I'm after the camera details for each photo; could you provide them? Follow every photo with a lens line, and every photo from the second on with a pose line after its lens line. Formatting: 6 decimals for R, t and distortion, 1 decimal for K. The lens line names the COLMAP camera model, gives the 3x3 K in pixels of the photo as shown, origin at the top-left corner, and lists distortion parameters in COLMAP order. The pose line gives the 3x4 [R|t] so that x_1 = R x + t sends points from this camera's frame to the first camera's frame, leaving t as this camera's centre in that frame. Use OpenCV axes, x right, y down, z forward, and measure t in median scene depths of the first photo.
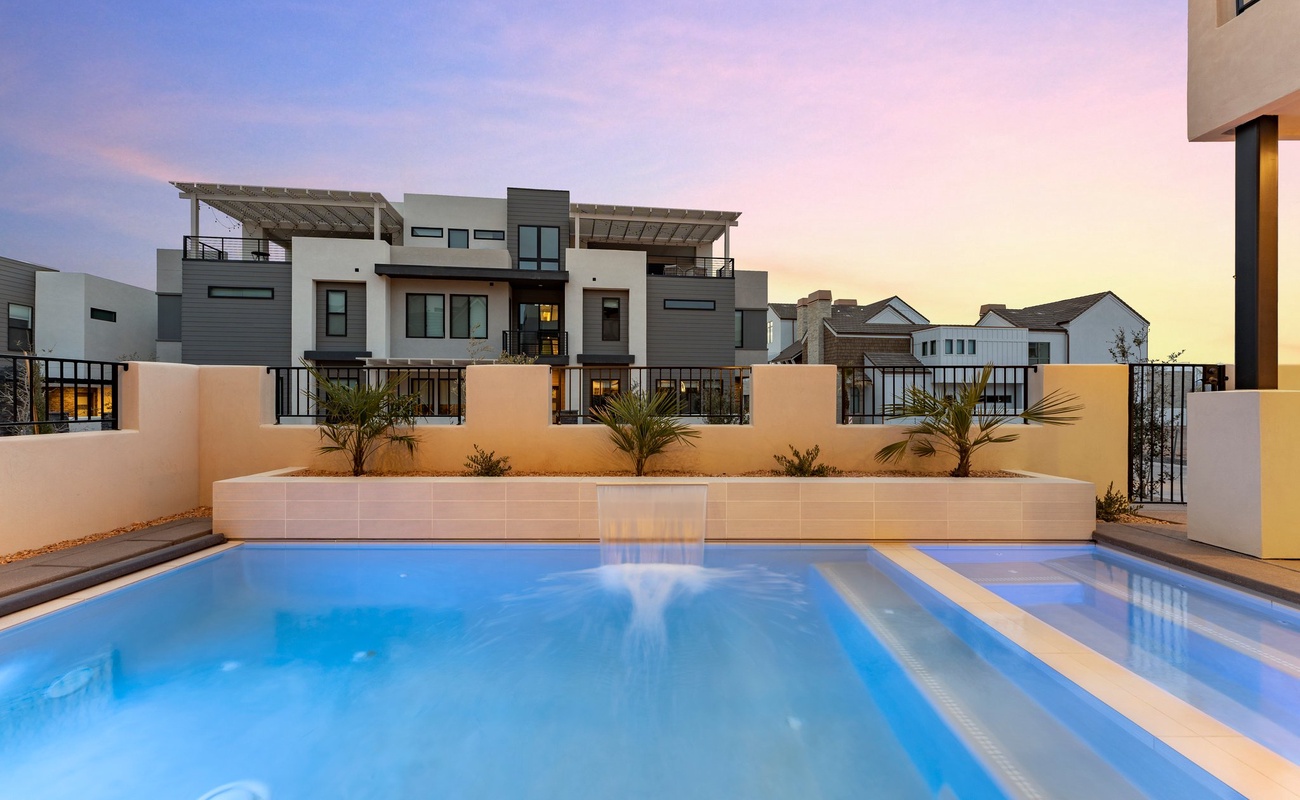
lens RADIAL K [[517.1, 0, 647.6], [0, 517.1, 398.7], [0, 0, 1]] dist [-0.008536, 0.001751]
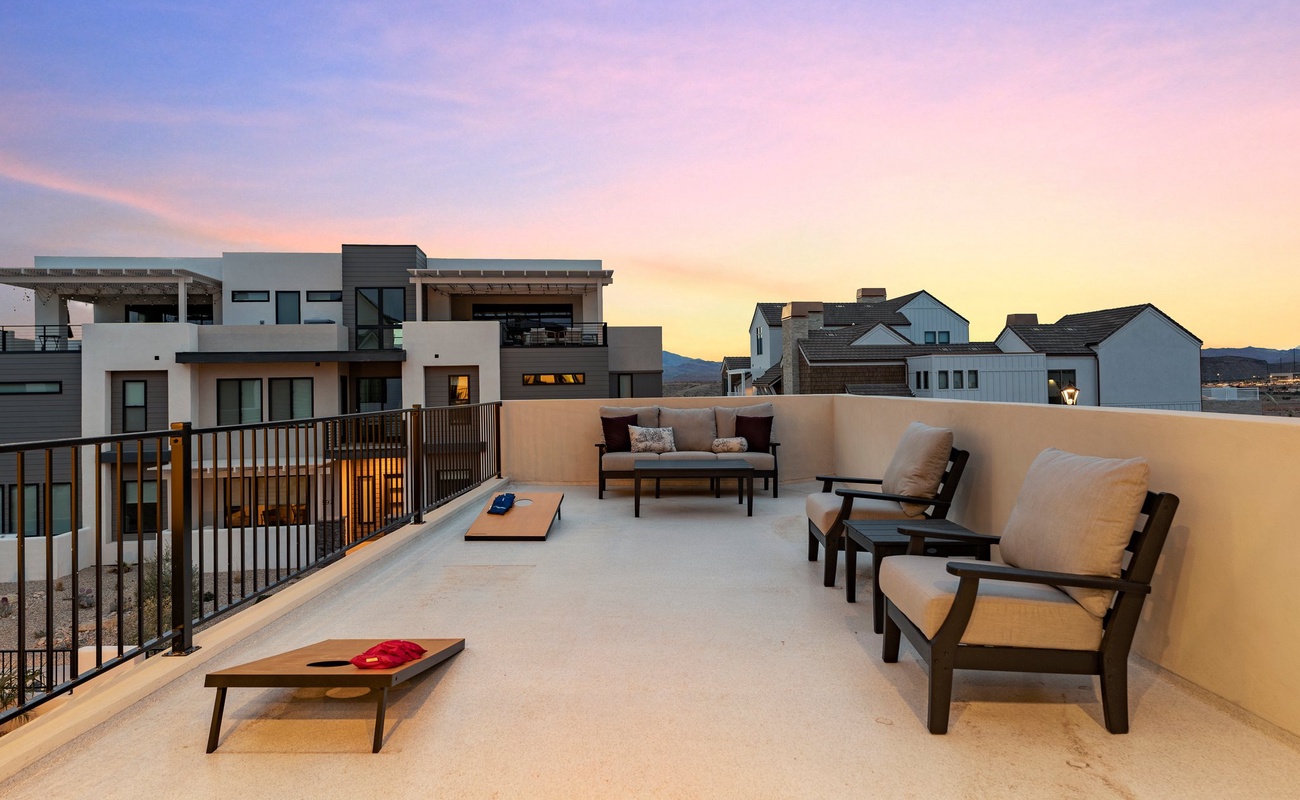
lens RADIAL K [[724.5, 0, 674.1], [0, 724.5, 374.5], [0, 0, 1]] dist [0.001638, -0.005222]
pose [[0.999807, -0.019603, -0.001183, 0.294831], [0.019580, 0.999659, -0.017262, -0.170633], [0.001521, 0.017235, 0.999850, -0.213318]]
